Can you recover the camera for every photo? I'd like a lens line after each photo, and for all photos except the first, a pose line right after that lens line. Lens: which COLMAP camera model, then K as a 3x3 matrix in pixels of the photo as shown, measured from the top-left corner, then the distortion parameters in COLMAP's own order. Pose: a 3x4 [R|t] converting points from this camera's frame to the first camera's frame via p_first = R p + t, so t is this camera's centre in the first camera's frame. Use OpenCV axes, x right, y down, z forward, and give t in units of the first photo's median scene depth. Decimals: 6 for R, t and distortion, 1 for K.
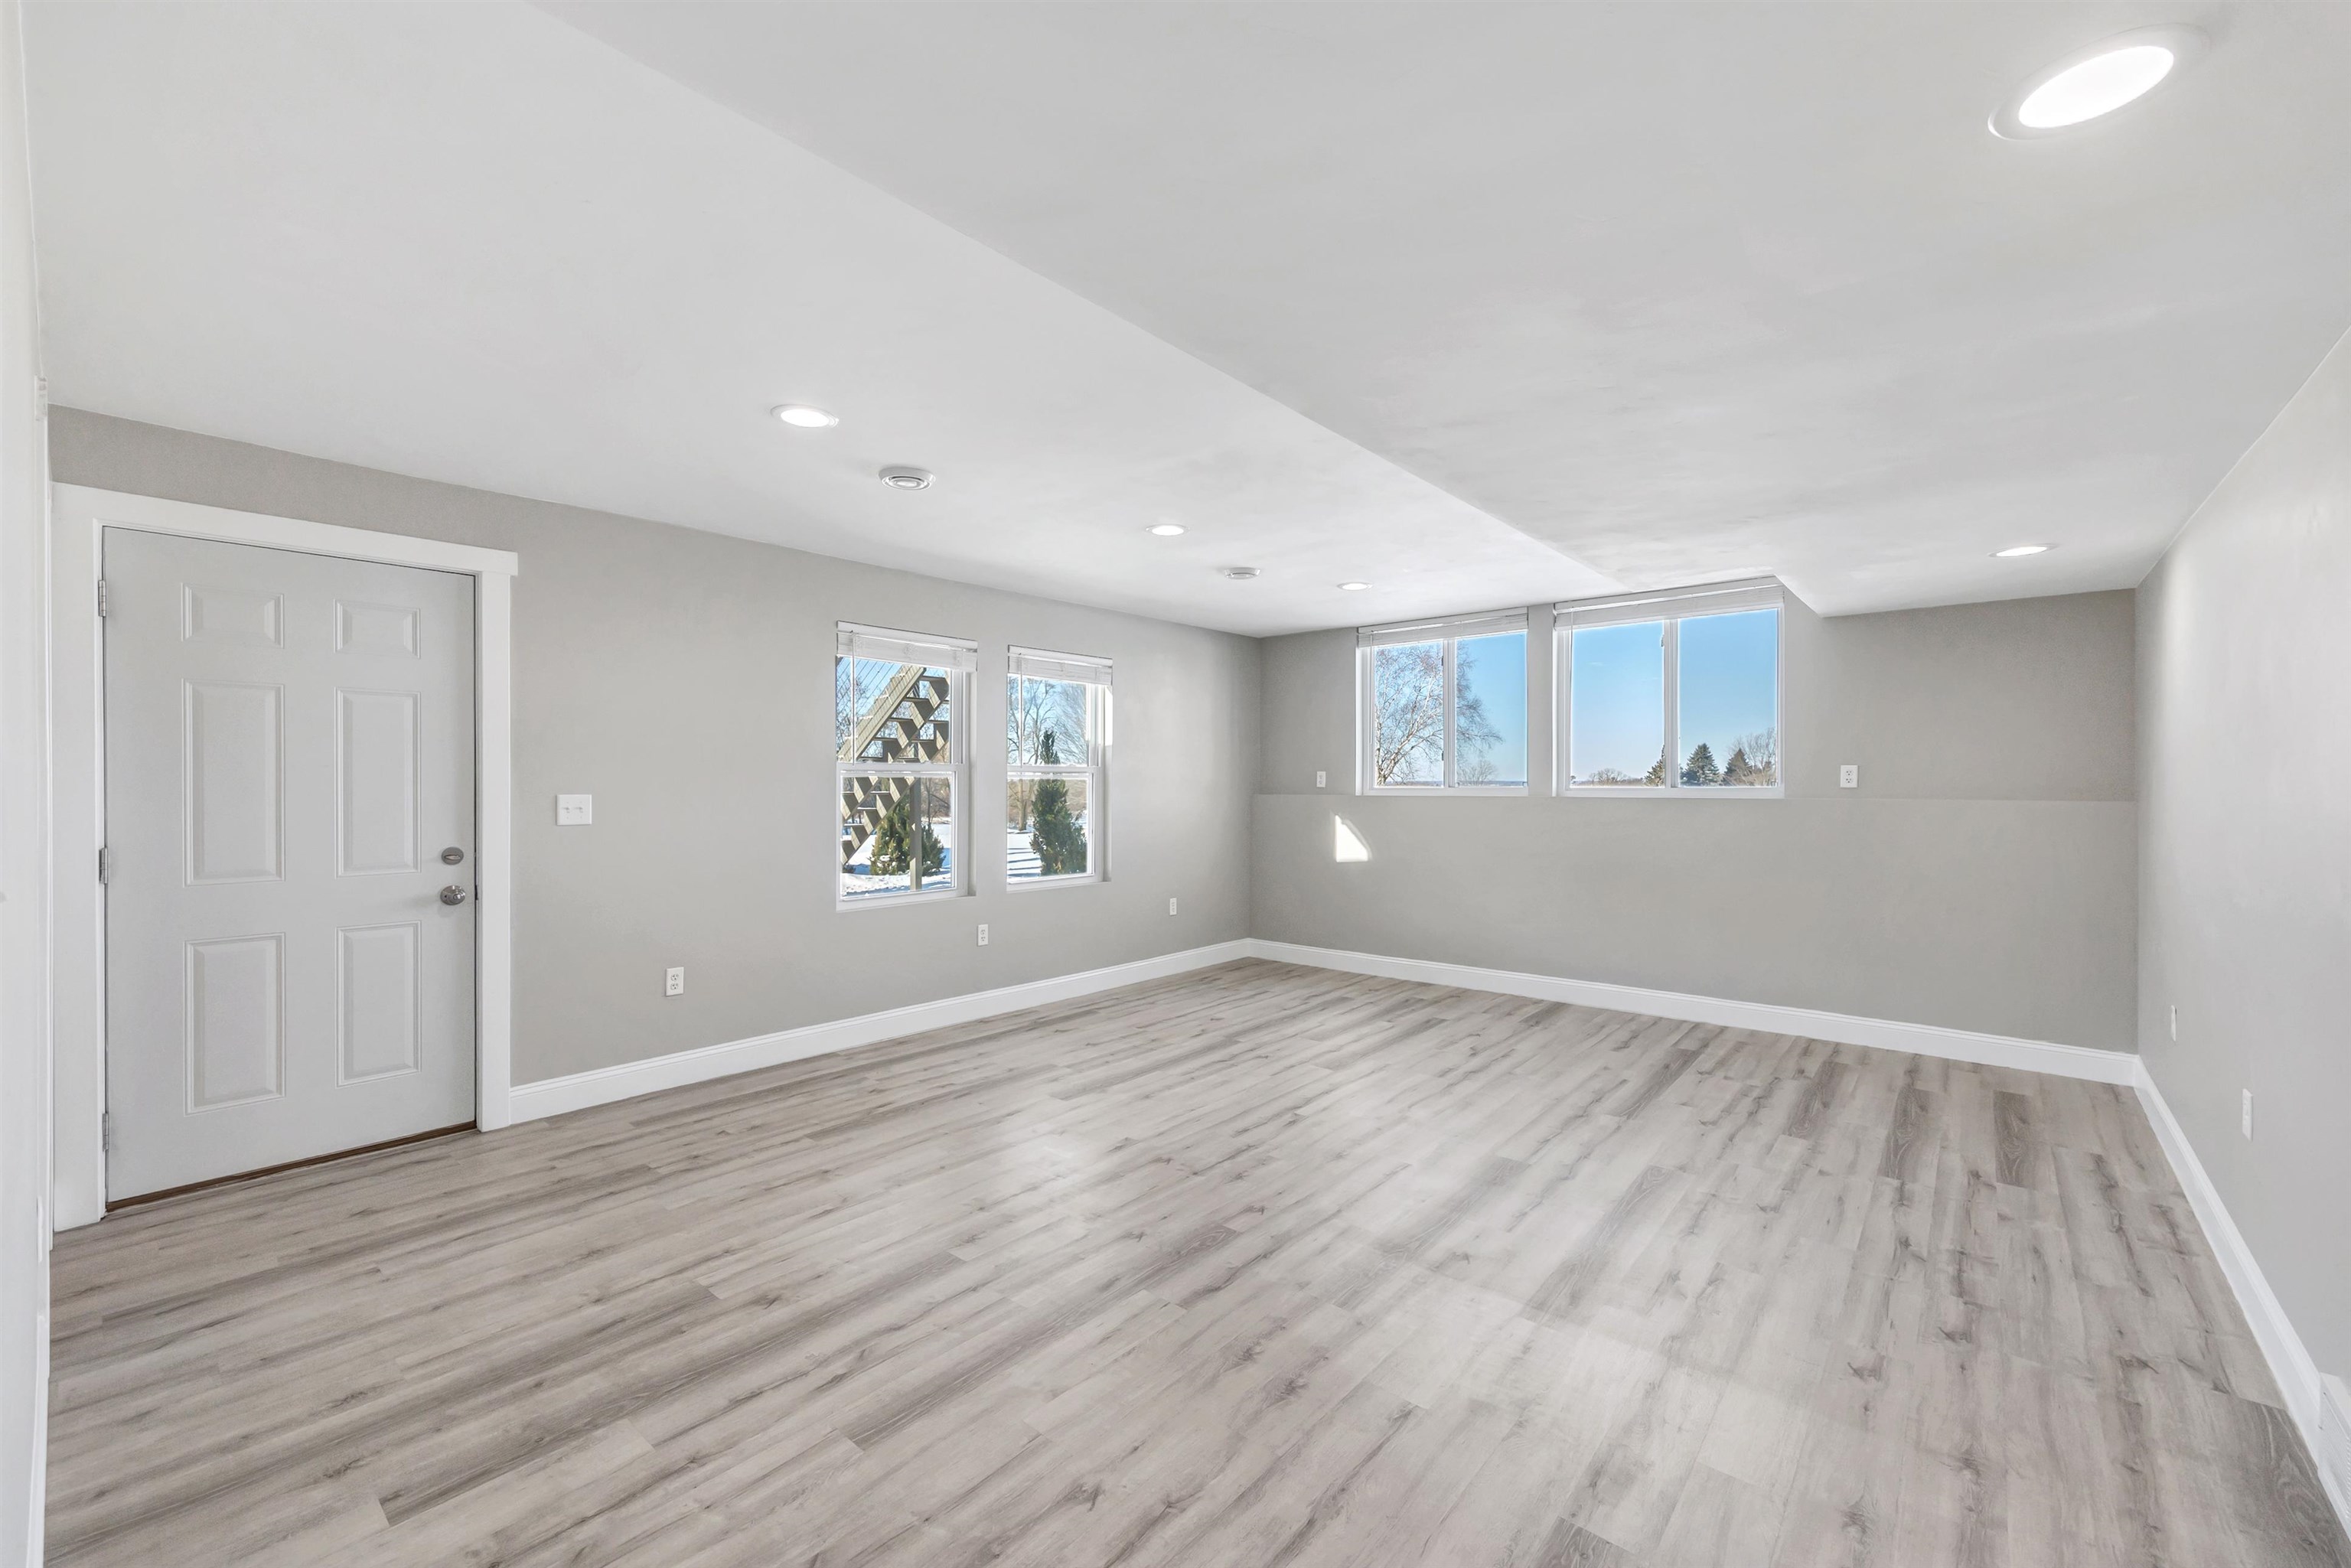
lens RADIAL K [[952.4, 0, 1161.6], [0, 952.4, 781.7], [0, 0, 1]] dist [-0.003804, 0.002051]
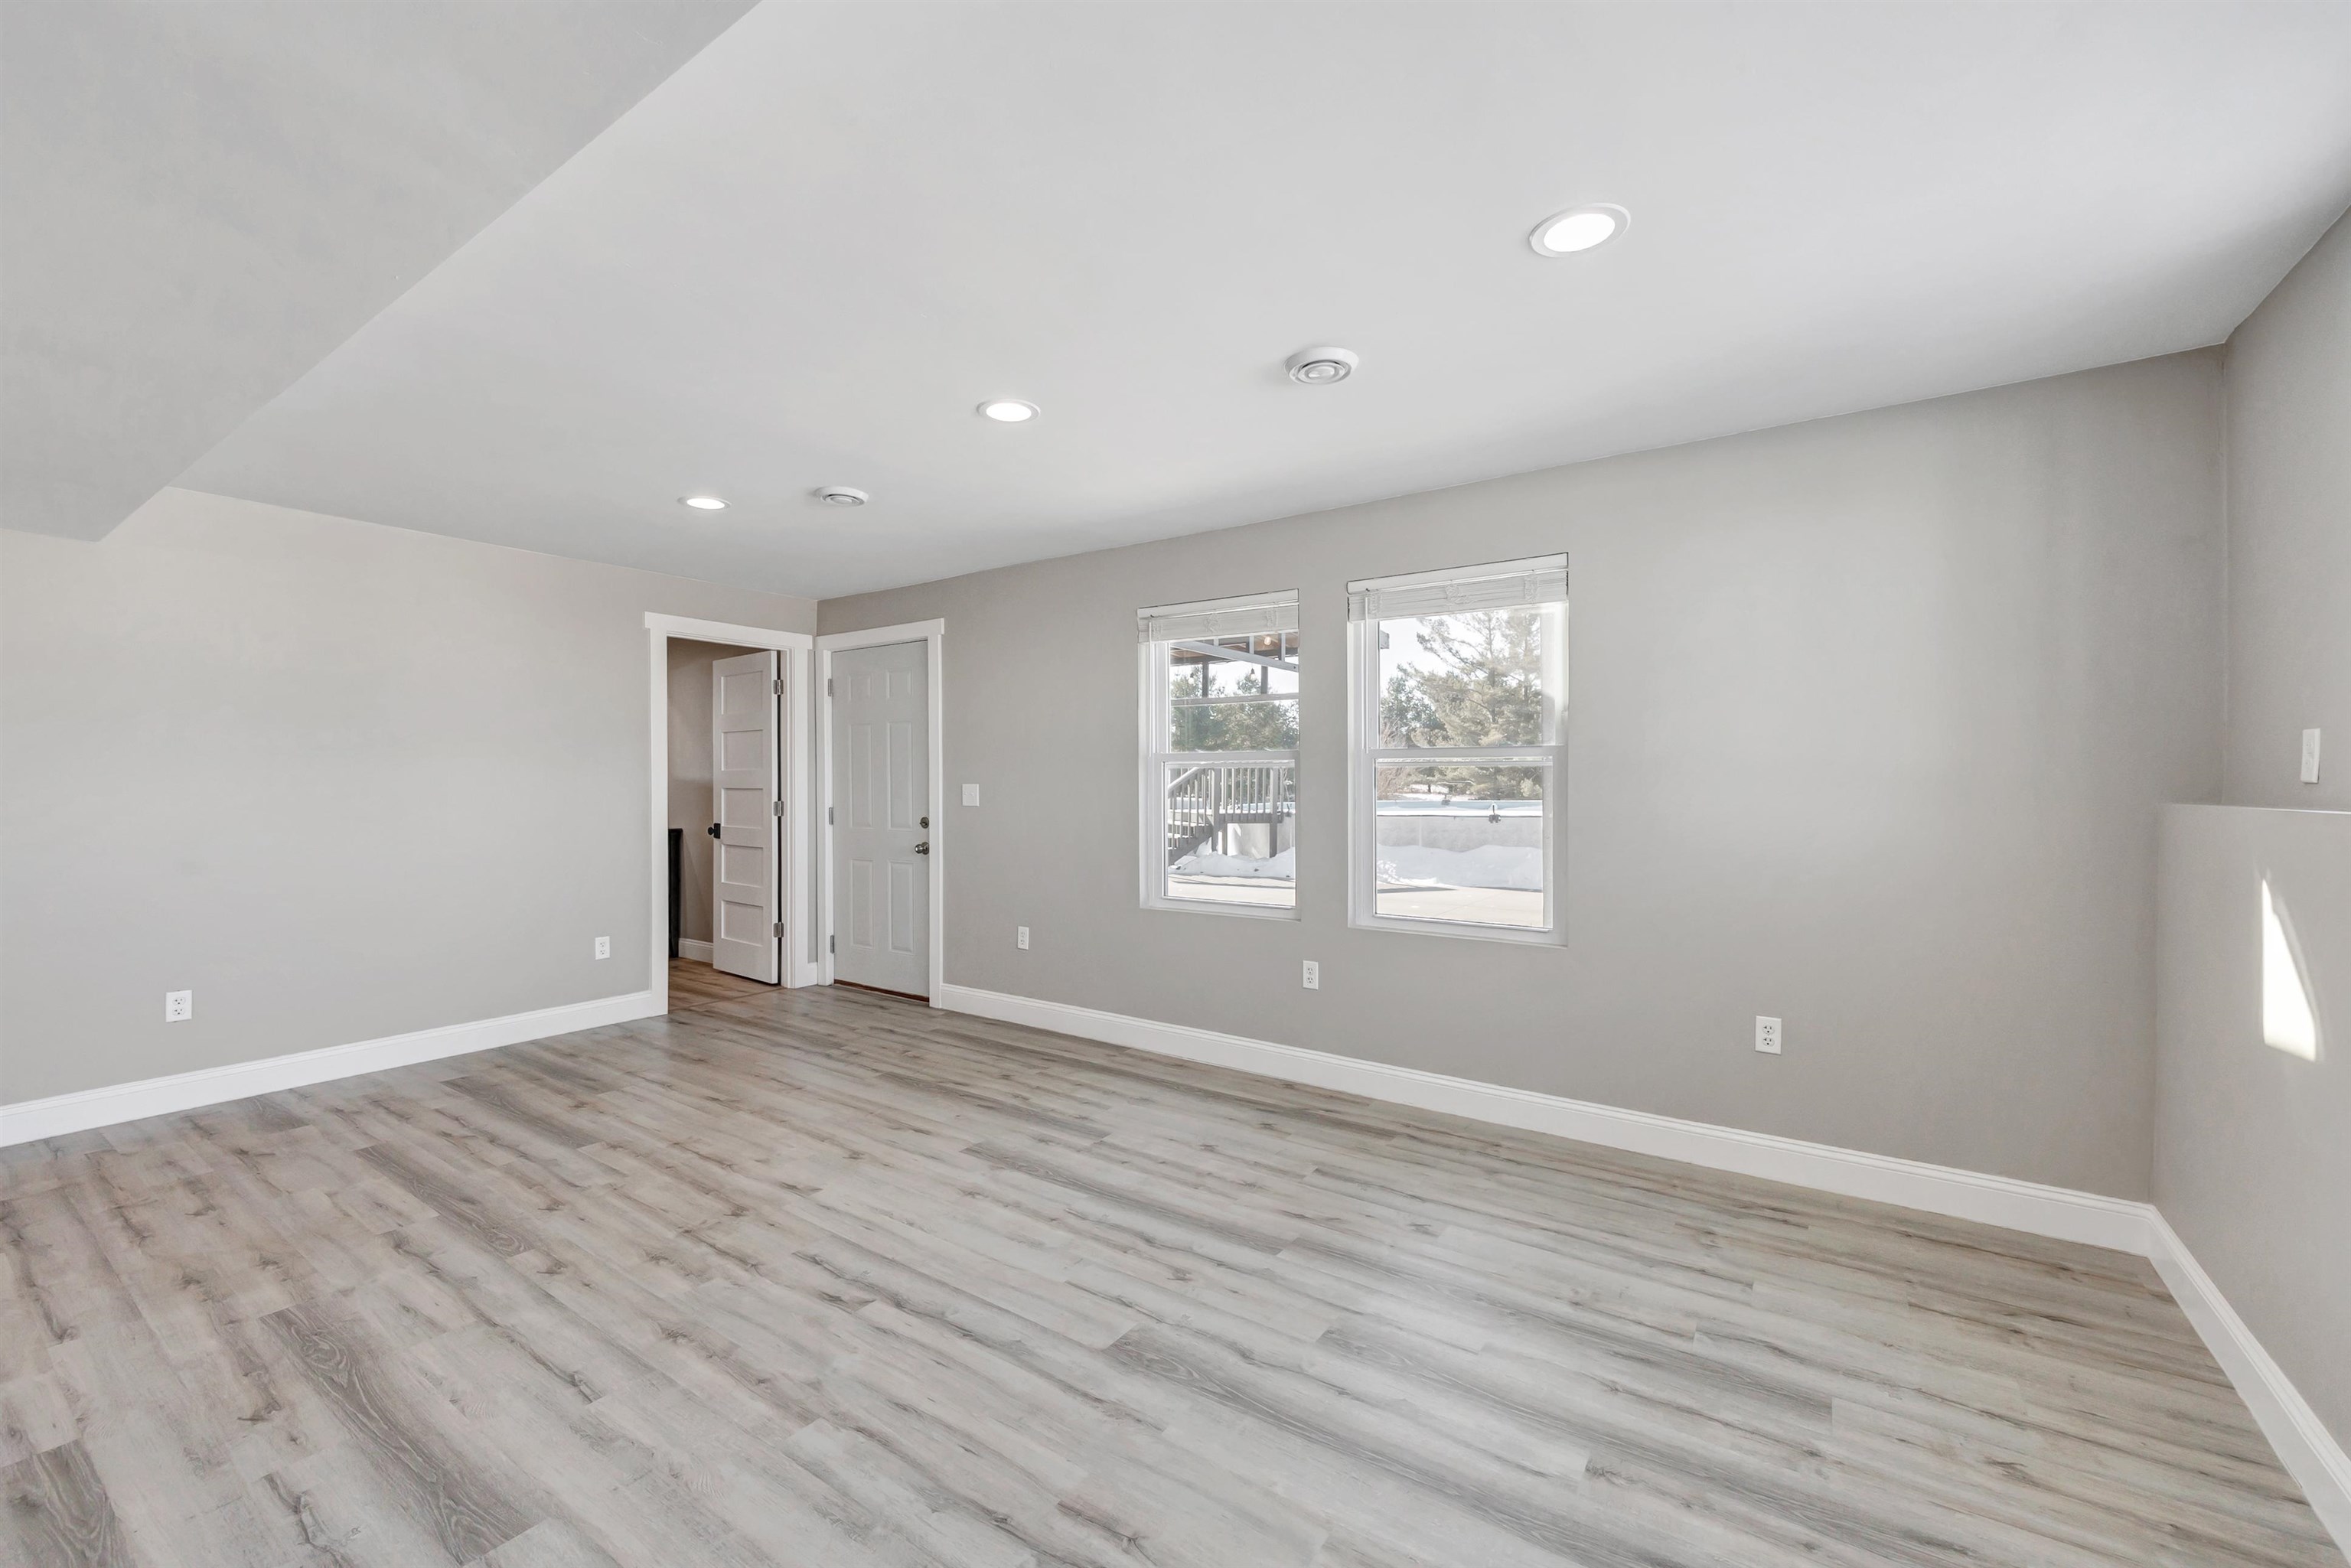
lens RADIAL K [[952.4, 0, 1154.0], [0, 952.4, 787.3], [0, 0, 1]] dist [-0.003804, 0.002051]
pose [[0.101186, 0.004125, -0.994859, 0.848801], [-0.000183, 0.999991, 0.004127, 0.013679], [0.994868, -0.000236, 0.101186, 1.232630]]
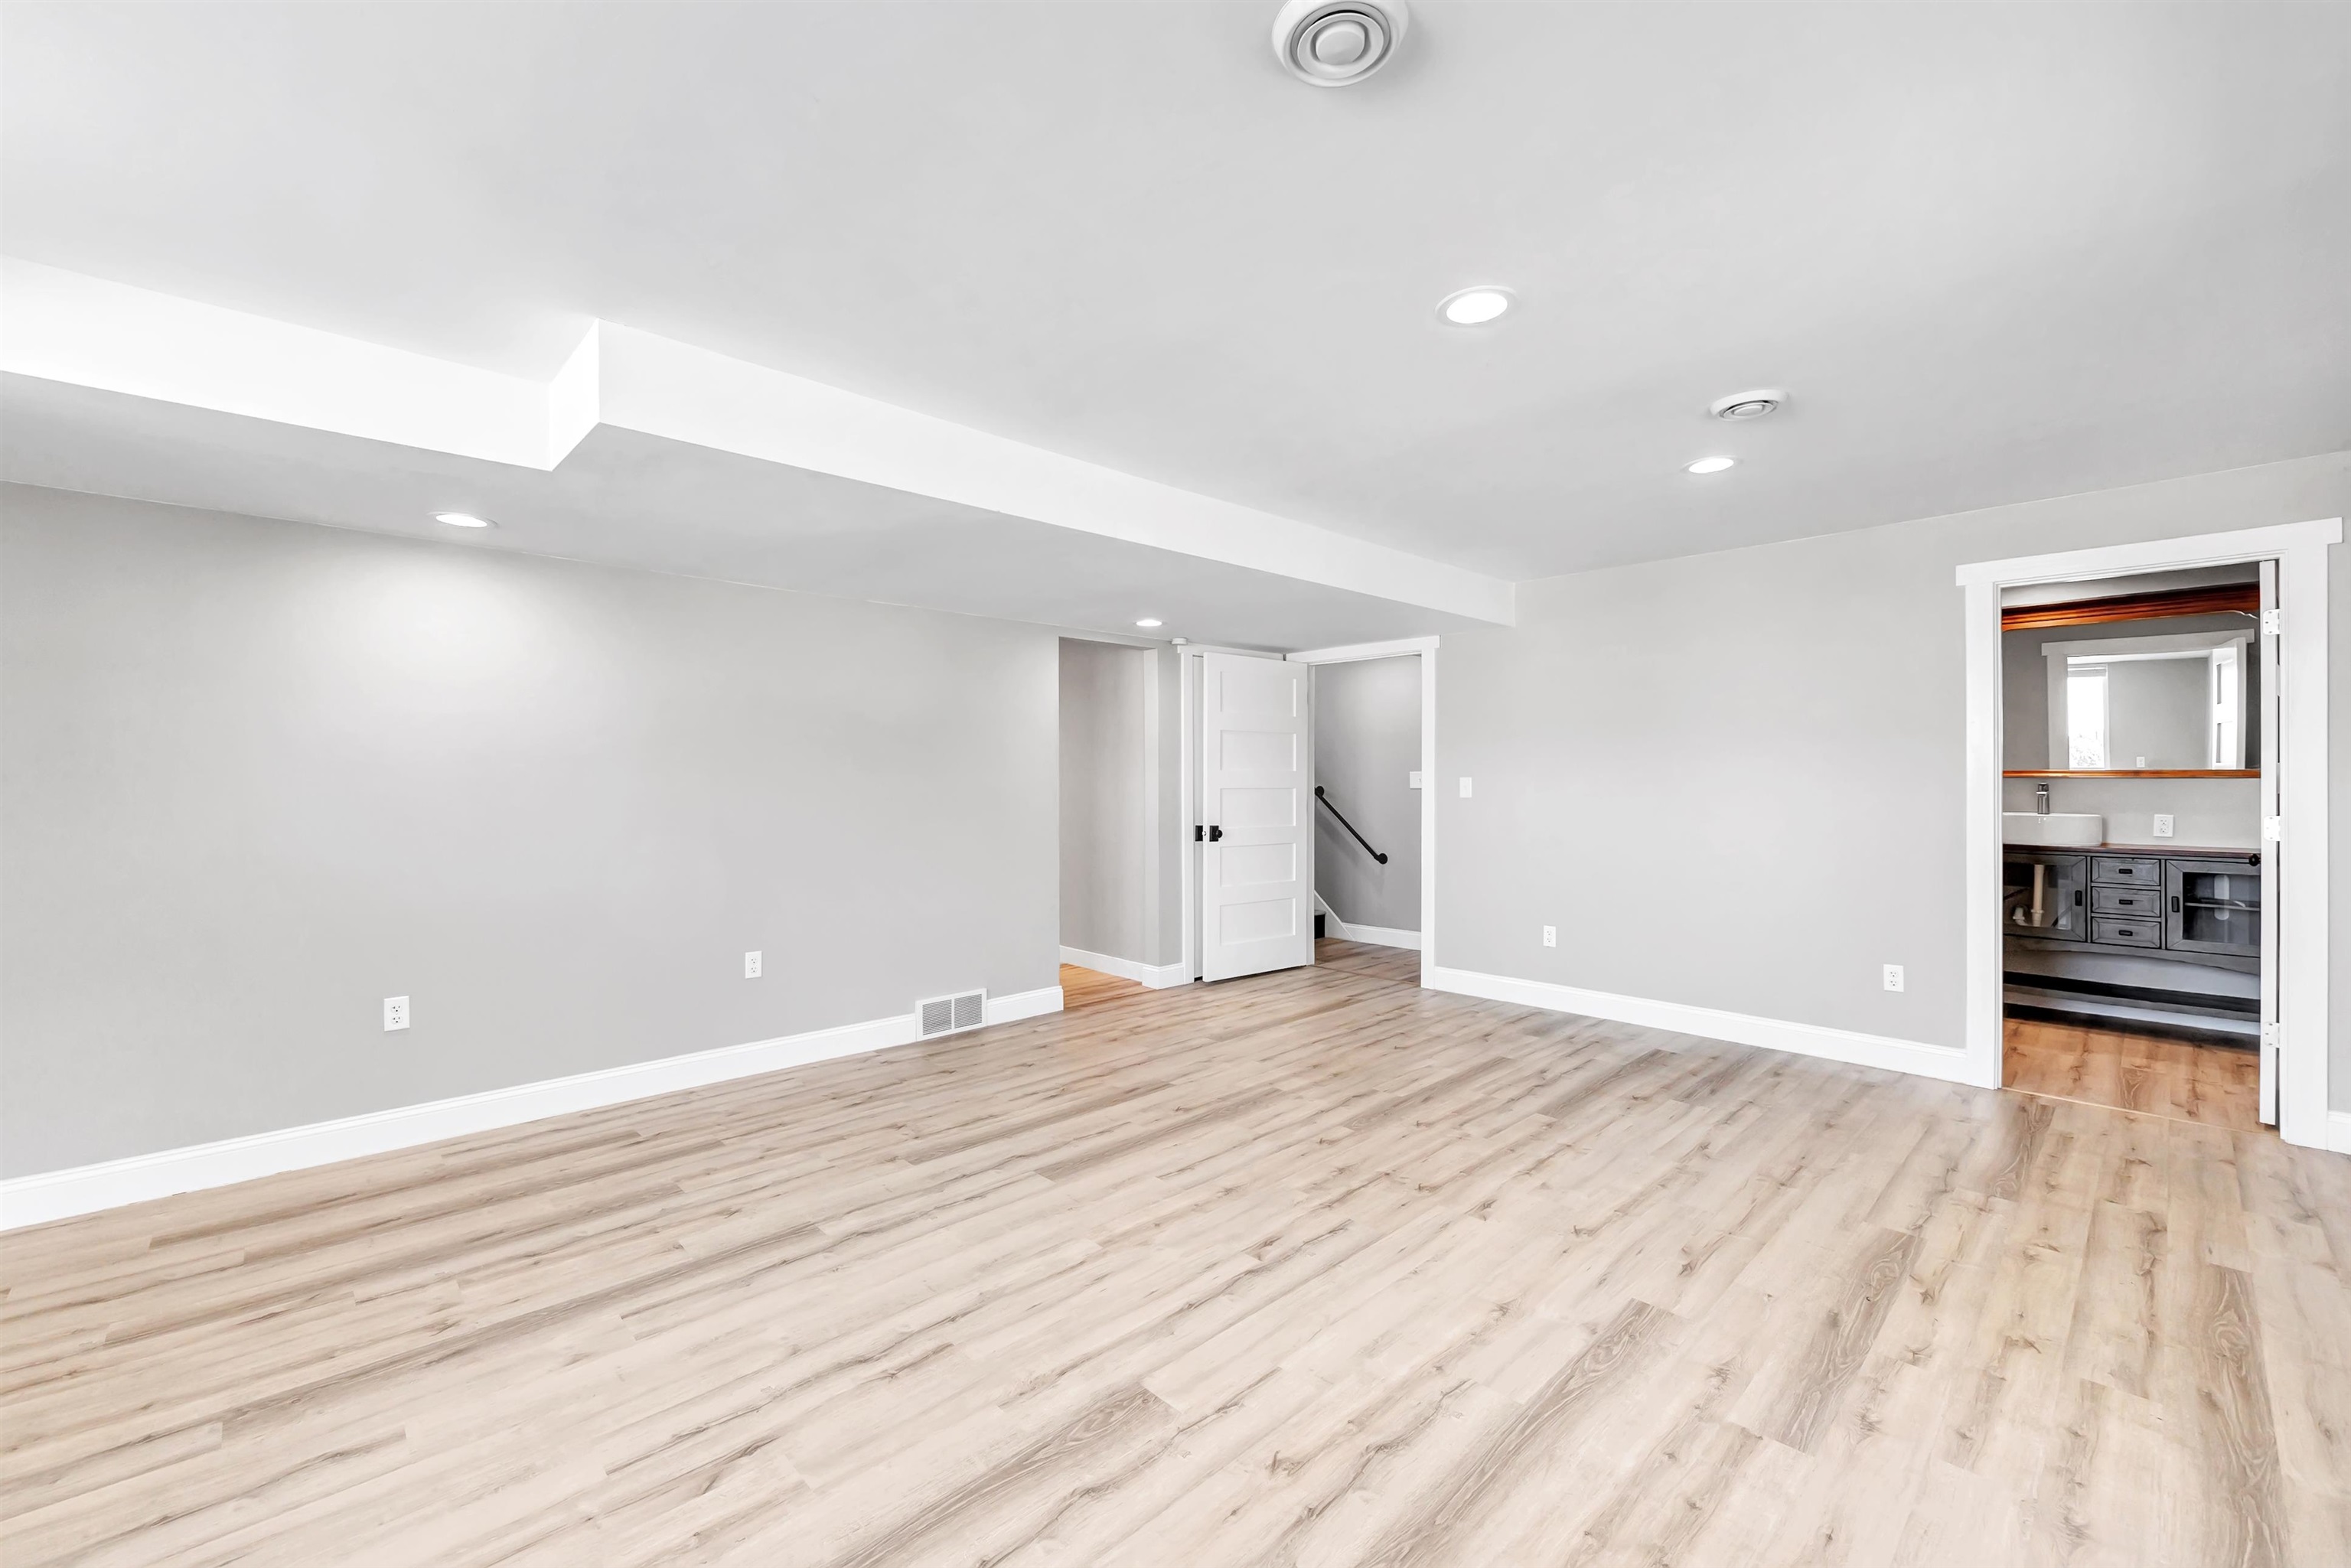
lens RADIAL K [[952.4, 0, 1165.0], [0, 952.4, 779.4], [0, 0, 1]] dist [-0.003804, 0.002051]
pose [[-0.995341, -0.001852, 0.096398, 0.156663], [-0.001714, 0.999997, 0.001515, 0.005479], [-0.096401, 0.001342, -0.995342, 1.851263]]
